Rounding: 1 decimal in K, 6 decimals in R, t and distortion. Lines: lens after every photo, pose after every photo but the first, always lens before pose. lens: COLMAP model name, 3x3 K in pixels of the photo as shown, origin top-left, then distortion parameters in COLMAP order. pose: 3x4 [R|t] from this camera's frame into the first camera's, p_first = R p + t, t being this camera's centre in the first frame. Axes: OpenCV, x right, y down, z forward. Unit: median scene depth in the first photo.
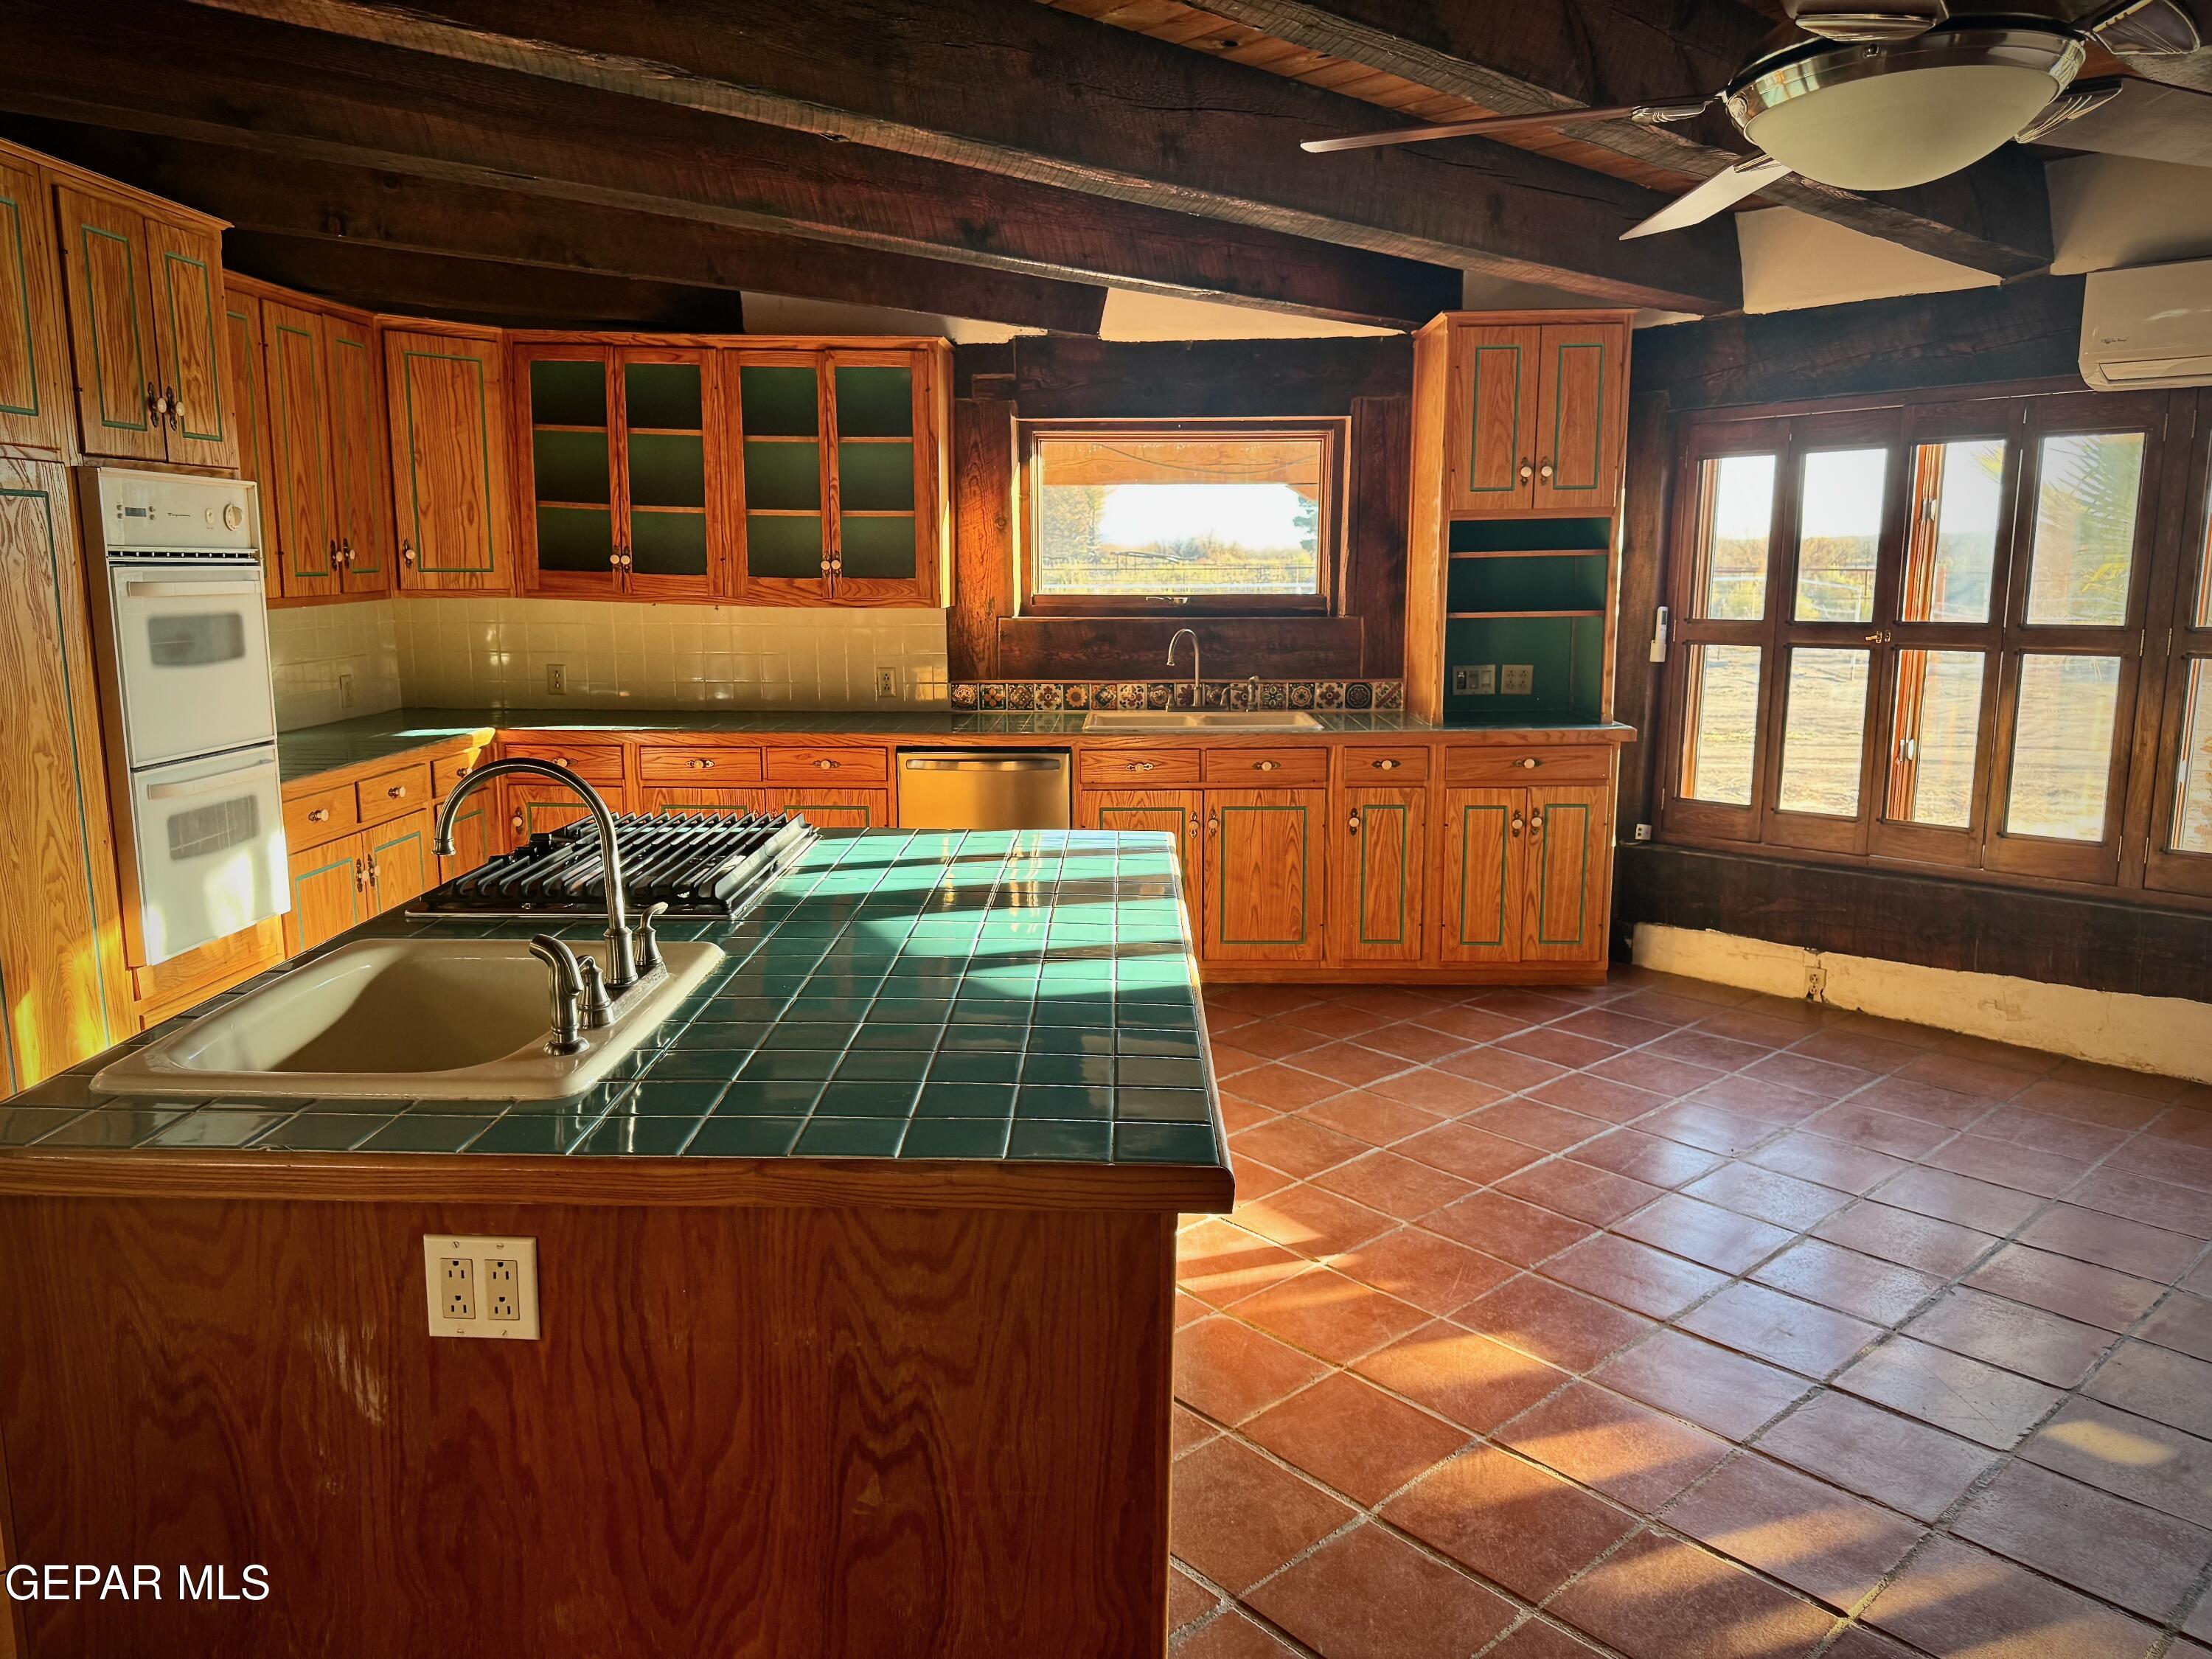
lens RADIAL K [[1544.3, 0, 1095.2], [0, 1544.3, 826.7], [0, 0, 1]] dist [0.079335, -0.113088]
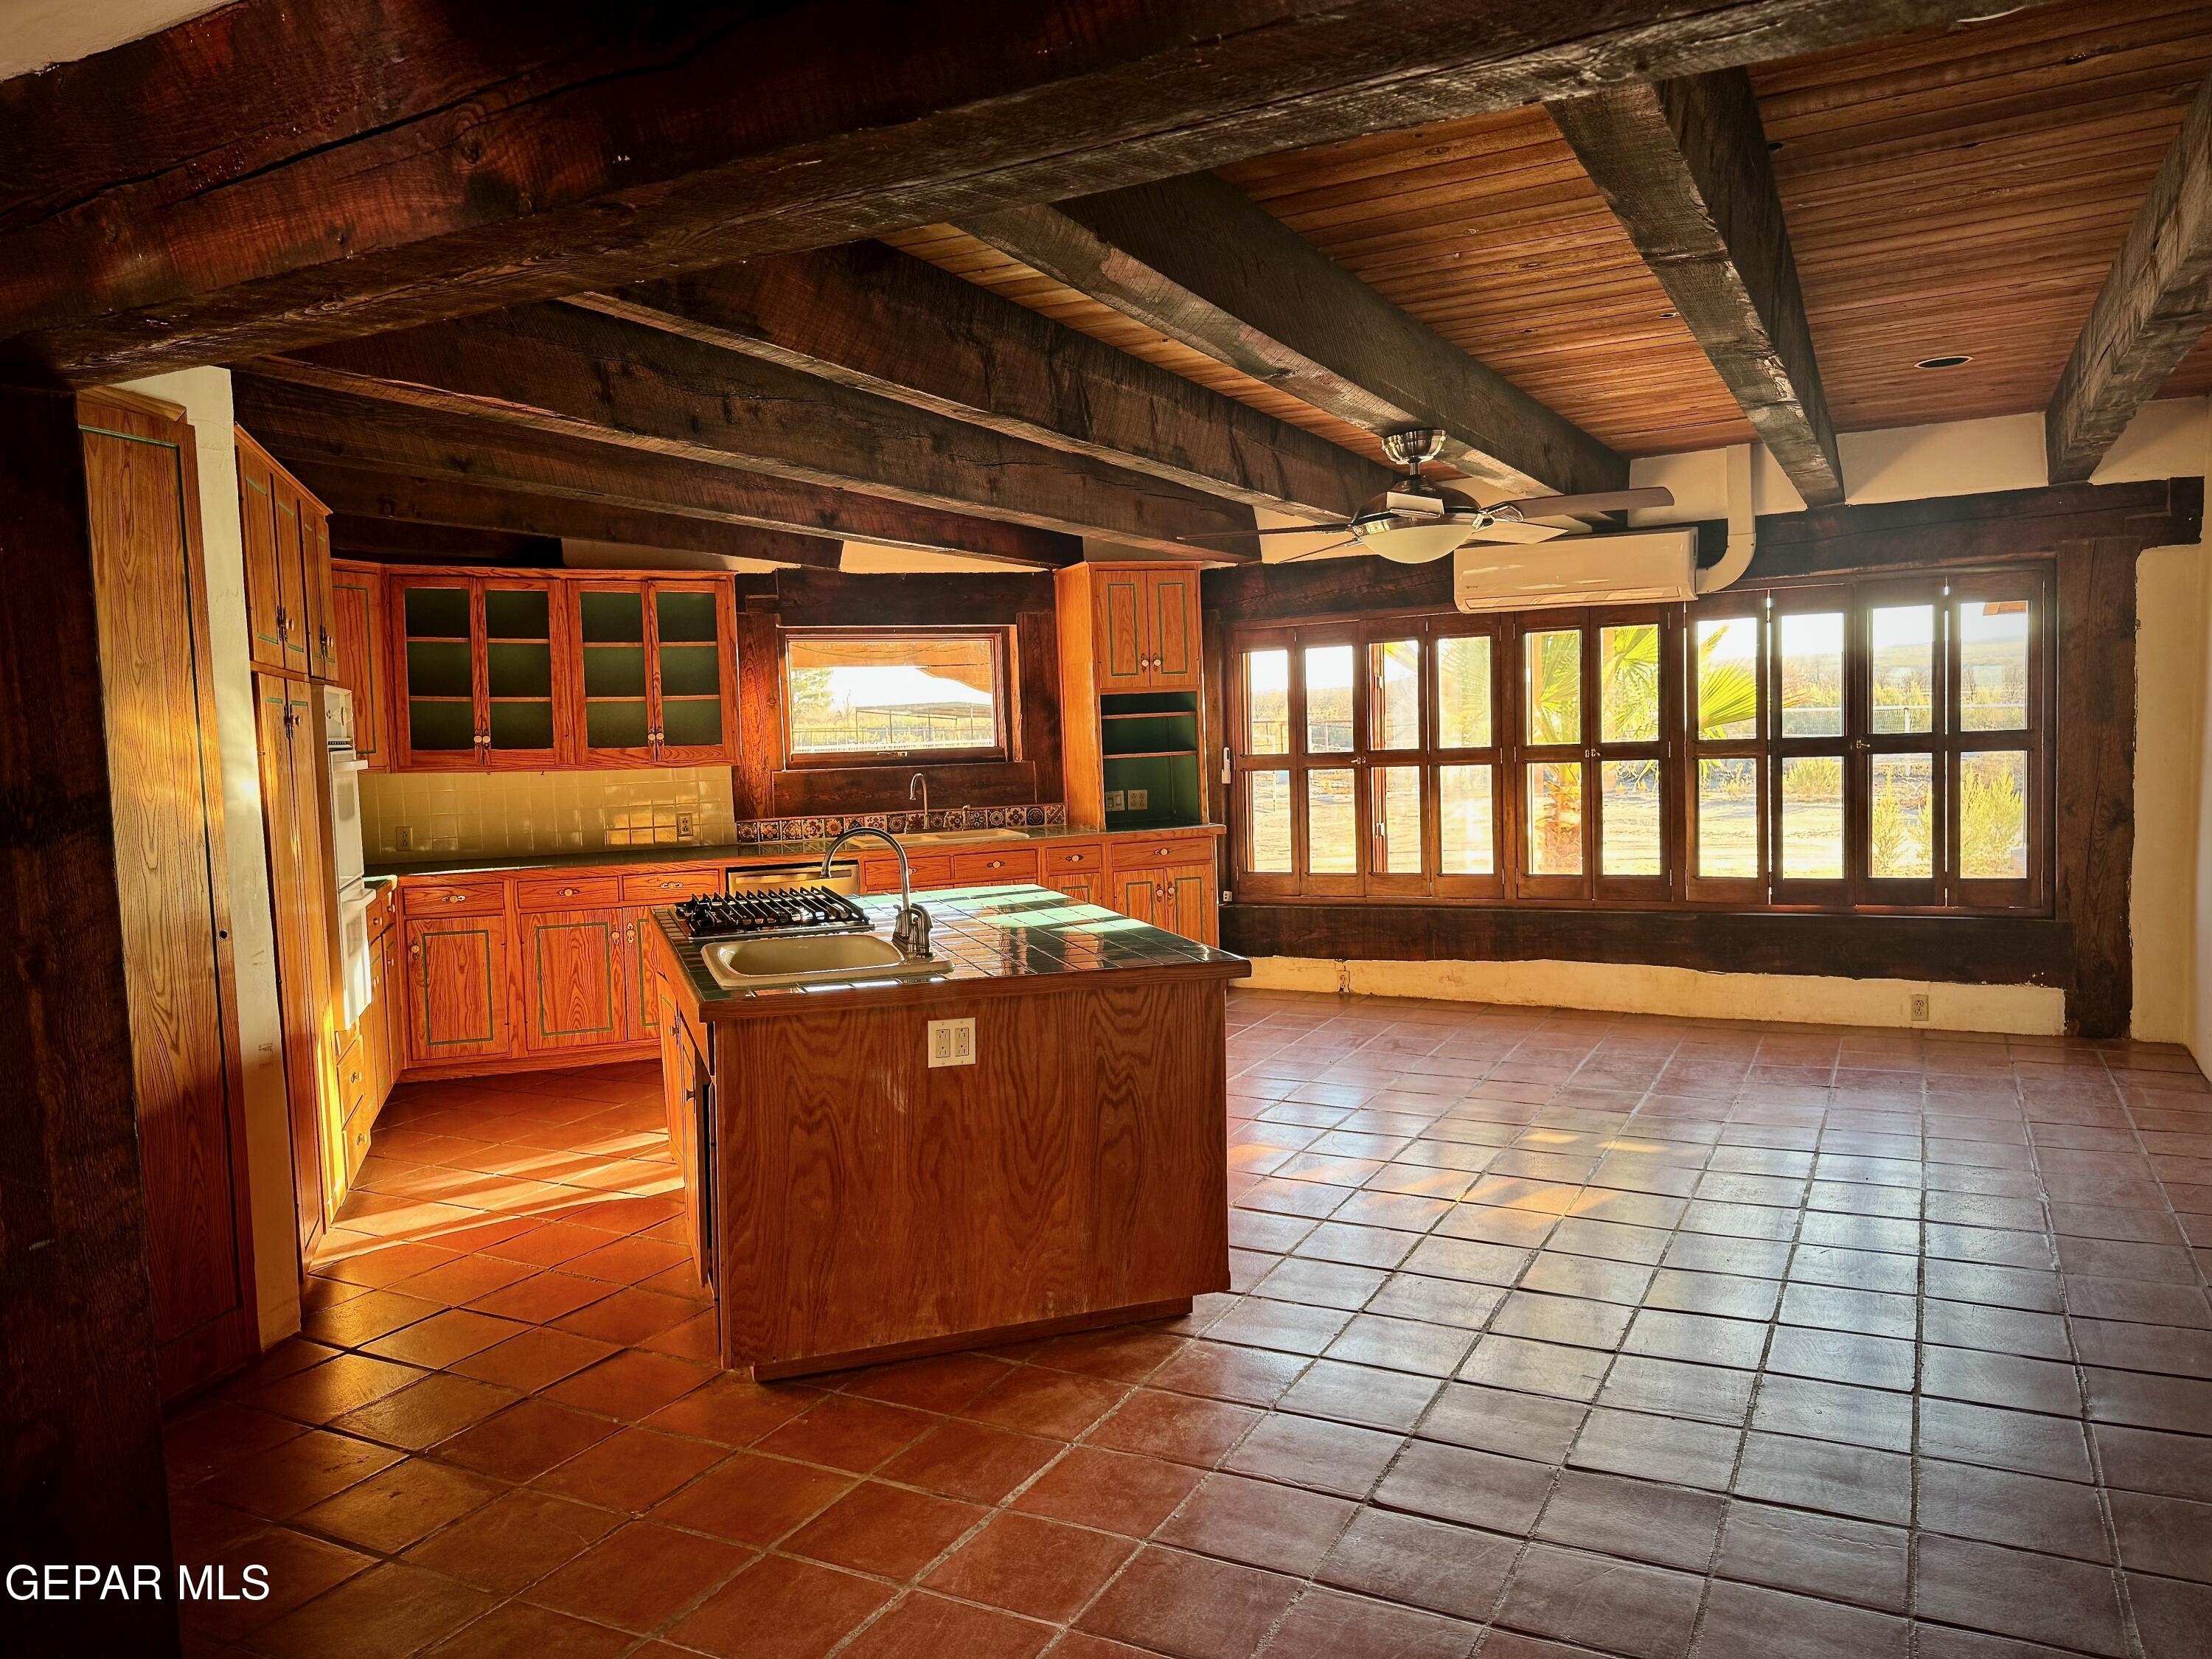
lens RADIAL K [[1544.3, 0, 1106.8], [0, 1544.3, 822.9], [0, 0, 1]] dist [0.079335, -0.113088]
pose [[0.935516, -0.053277, 0.349244, -0.296272], [0.090057, 0.991869, -0.089925, 0.061587], [-0.341613, 0.115578, 0.932707, -0.384054]]
